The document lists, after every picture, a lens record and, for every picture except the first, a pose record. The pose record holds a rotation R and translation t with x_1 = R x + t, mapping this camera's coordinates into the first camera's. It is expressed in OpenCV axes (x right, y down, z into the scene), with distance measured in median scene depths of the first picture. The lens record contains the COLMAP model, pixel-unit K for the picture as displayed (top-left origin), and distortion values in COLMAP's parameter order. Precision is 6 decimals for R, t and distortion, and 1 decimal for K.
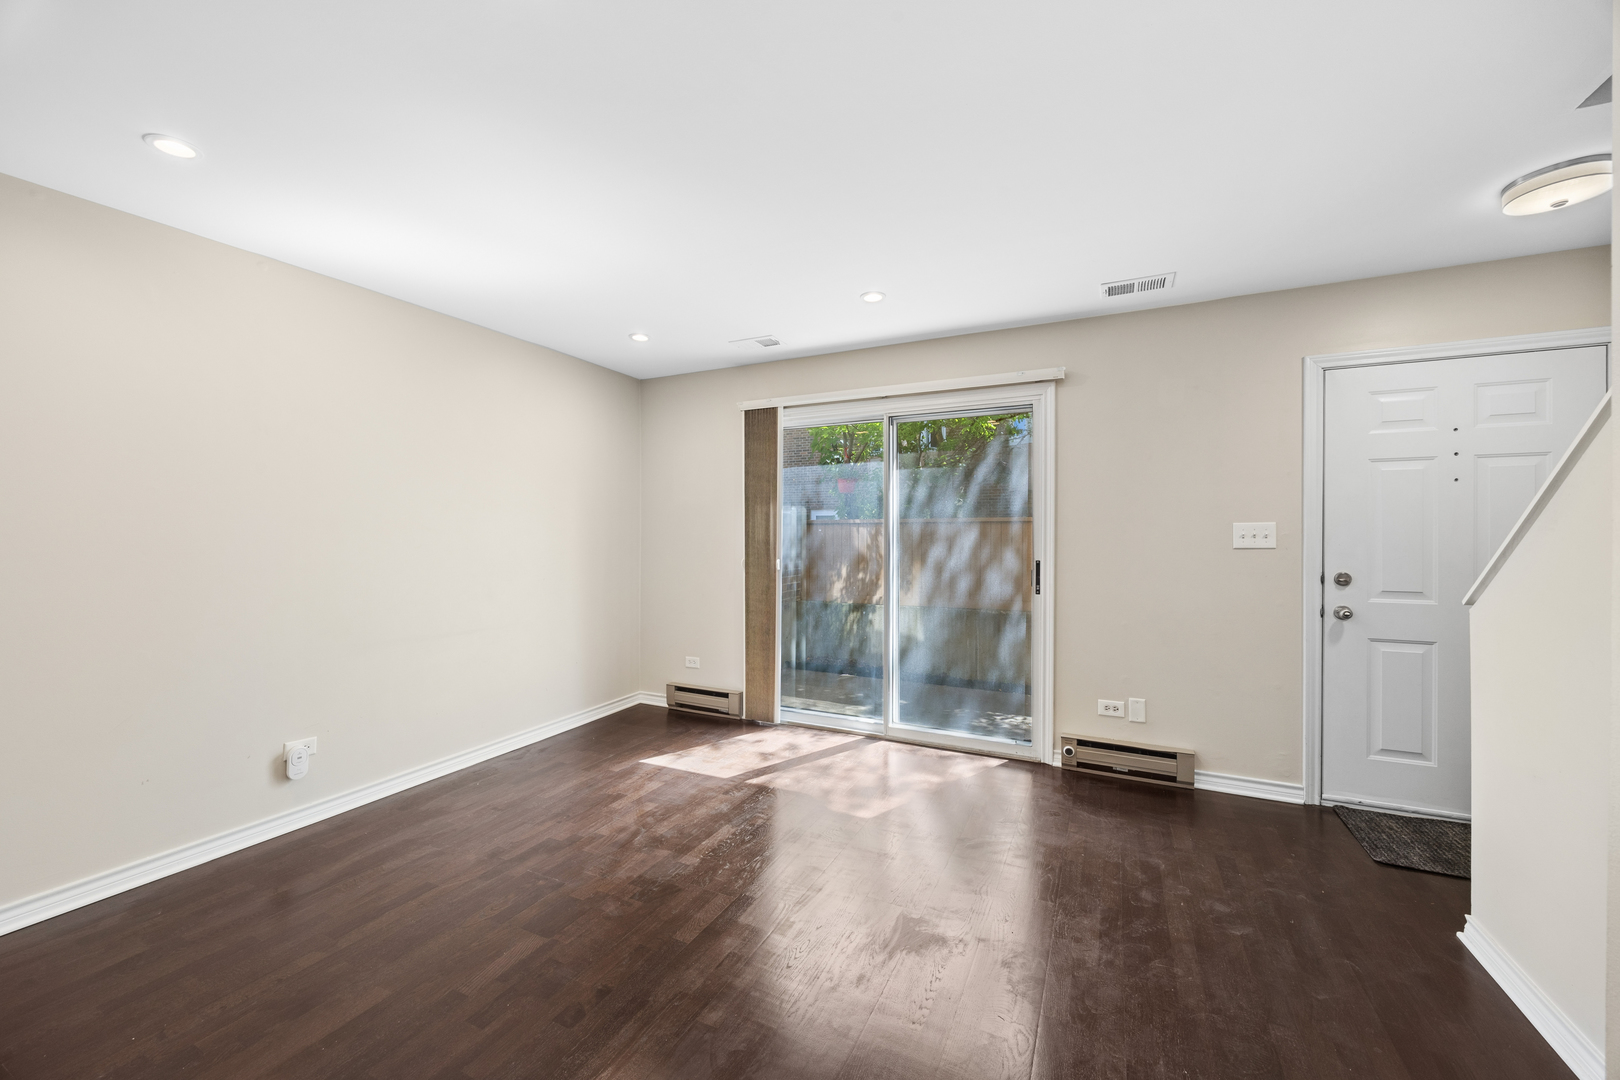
lens RADIAL K [[625.3, 0, 809.3], [0, 625.3, 534.7], [0, 0, 1]] dist [0.001463, -0.000050]
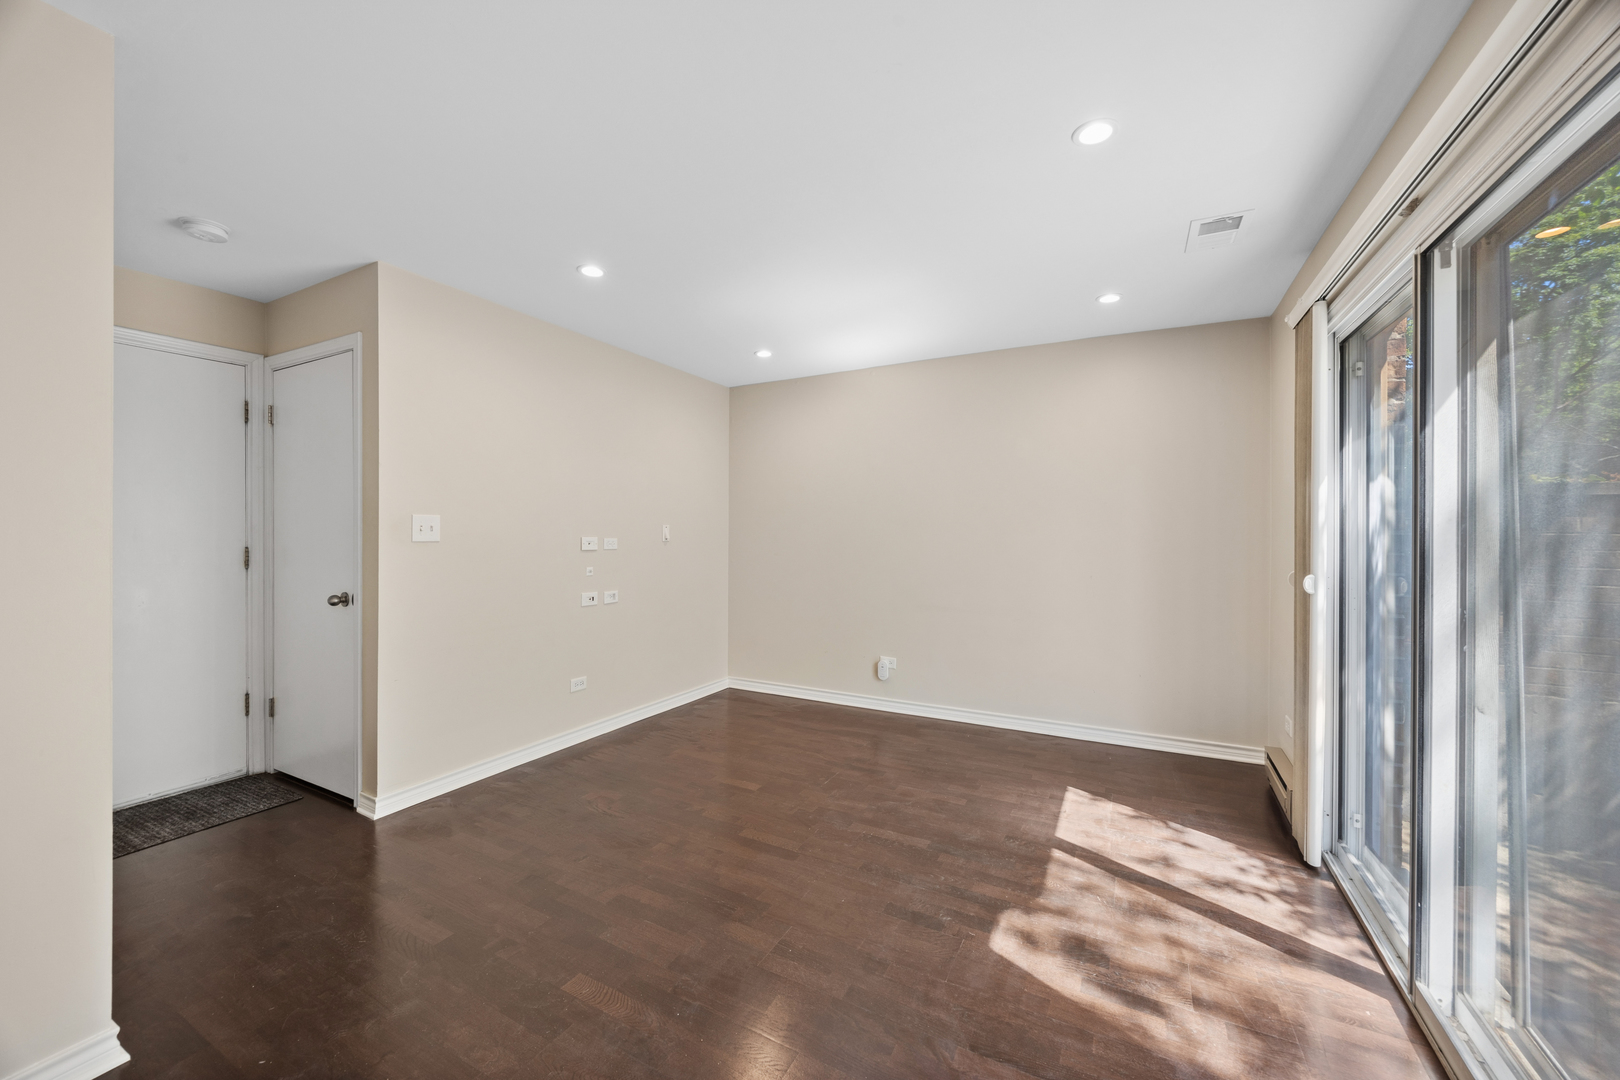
lens RADIAL K [[625.3, 0, 807.1], [0, 625.3, 534.4], [0, 0, 1]] dist [0.001463, -0.000050]
pose [[-0.043023, 0.004086, -0.999066, 0.696084], [-0.004315, 0.999982, 0.004276, 0.002289], [0.999065, 0.004495, -0.043004, 0.736368]]
